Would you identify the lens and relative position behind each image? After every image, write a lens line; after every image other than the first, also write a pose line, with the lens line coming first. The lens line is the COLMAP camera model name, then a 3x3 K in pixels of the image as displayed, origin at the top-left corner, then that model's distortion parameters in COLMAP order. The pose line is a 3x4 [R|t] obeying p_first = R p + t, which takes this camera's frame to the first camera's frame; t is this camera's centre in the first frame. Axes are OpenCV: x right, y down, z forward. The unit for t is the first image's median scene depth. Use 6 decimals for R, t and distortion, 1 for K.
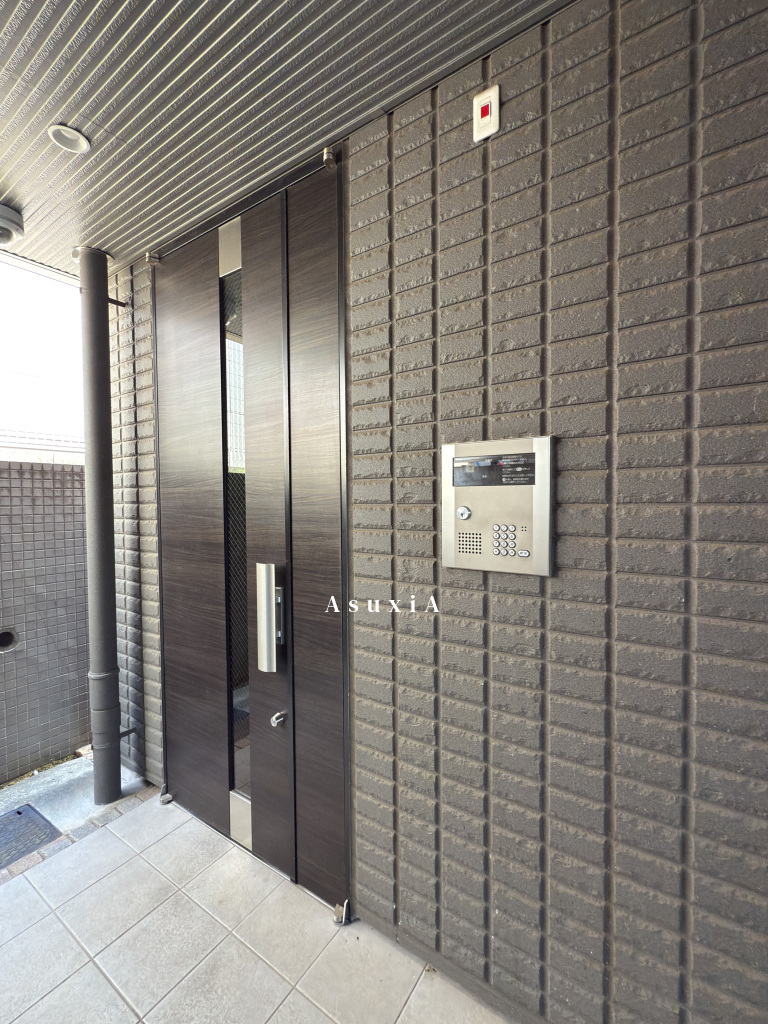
lens RADIAL K [[445.5, 0, 384.0], [0, 445.5, 512.0], [0, 0, 1]] dist [-0.000089, 0.000127]
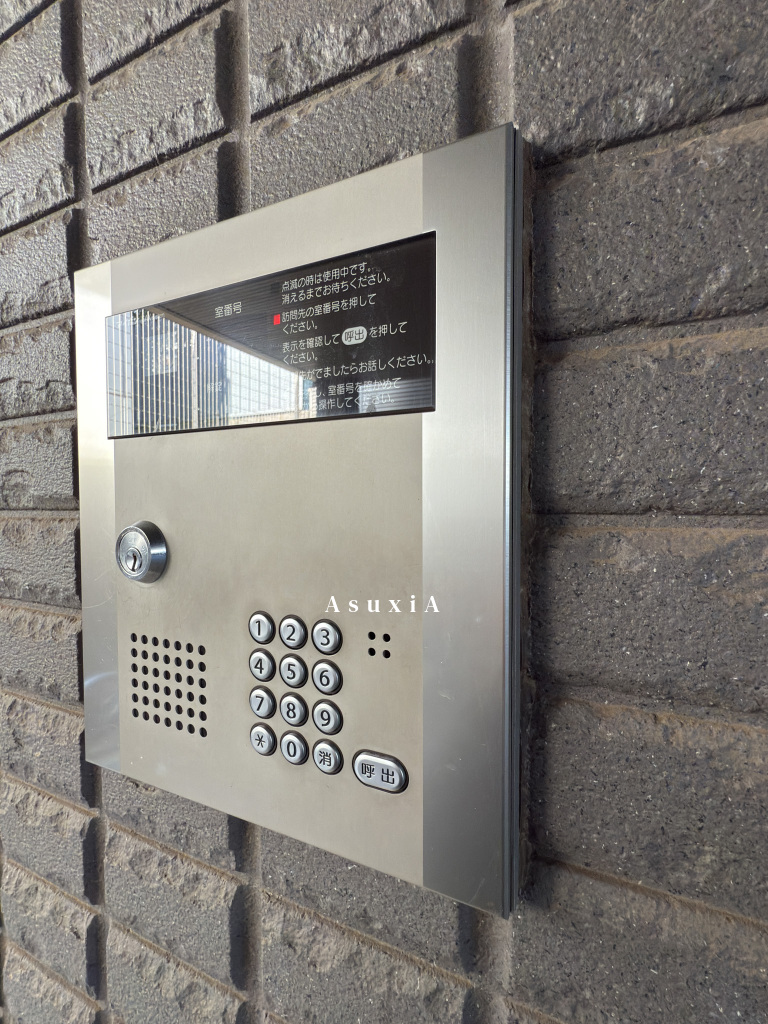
lens RADIAL K [[445.5, 0, 384.0], [0, 445.5, 512.0], [0, 0, 1]] dist [-0.000089, 0.000127]
pose [[0.986481, -0.002575, 0.163854, 0.283635], [0.002569, 0.999997, 0.000247, -0.019344], [-0.163854, 0.000177, 0.986485, 0.806756]]
